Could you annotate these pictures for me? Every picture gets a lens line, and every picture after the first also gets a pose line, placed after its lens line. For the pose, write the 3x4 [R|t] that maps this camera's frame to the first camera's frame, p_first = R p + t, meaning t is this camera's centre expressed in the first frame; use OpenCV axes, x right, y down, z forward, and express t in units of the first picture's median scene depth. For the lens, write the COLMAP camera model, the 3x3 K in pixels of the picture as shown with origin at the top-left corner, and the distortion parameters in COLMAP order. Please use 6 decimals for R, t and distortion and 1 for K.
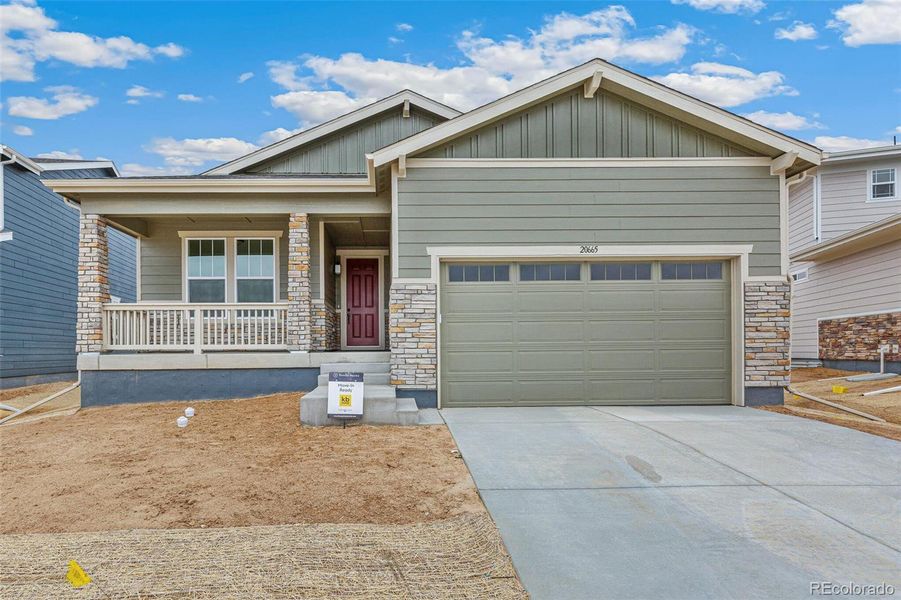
lens RADIAL K [[445.3, 0, 450.5], [0, 445.3, 339.4], [0, 0, 1]] dist [0.002596, 0.000141]
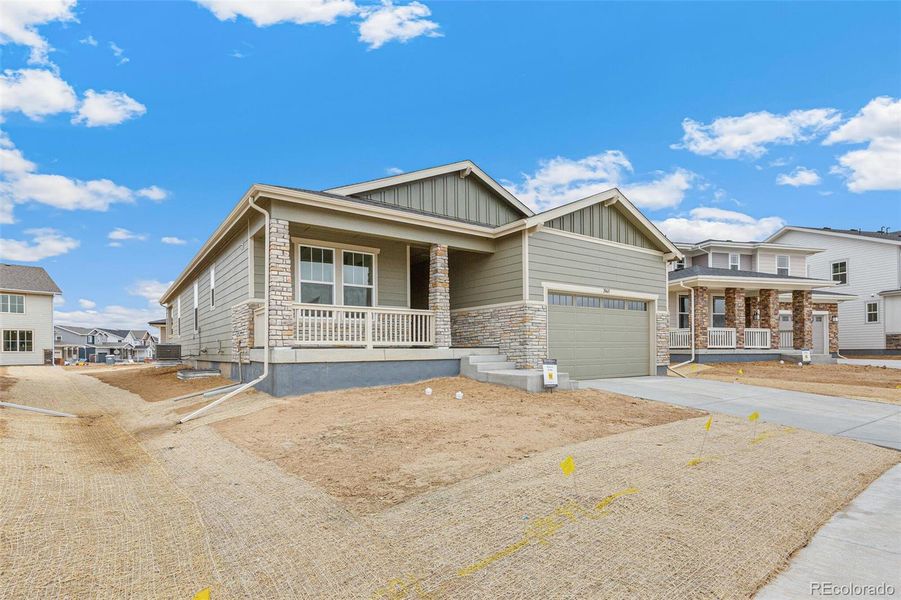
lens RADIAL K [[414.8, 0, 446.7], [0, 414.8, 332.6], [0, 0, 1]] dist [-0.000768, -0.000107]
pose [[0.850508, 0.024065, 0.525412, -0.979215], [-0.012520, 0.999596, -0.025517, 0.014857], [-0.525814, 0.015125, 0.850465, -0.070602]]
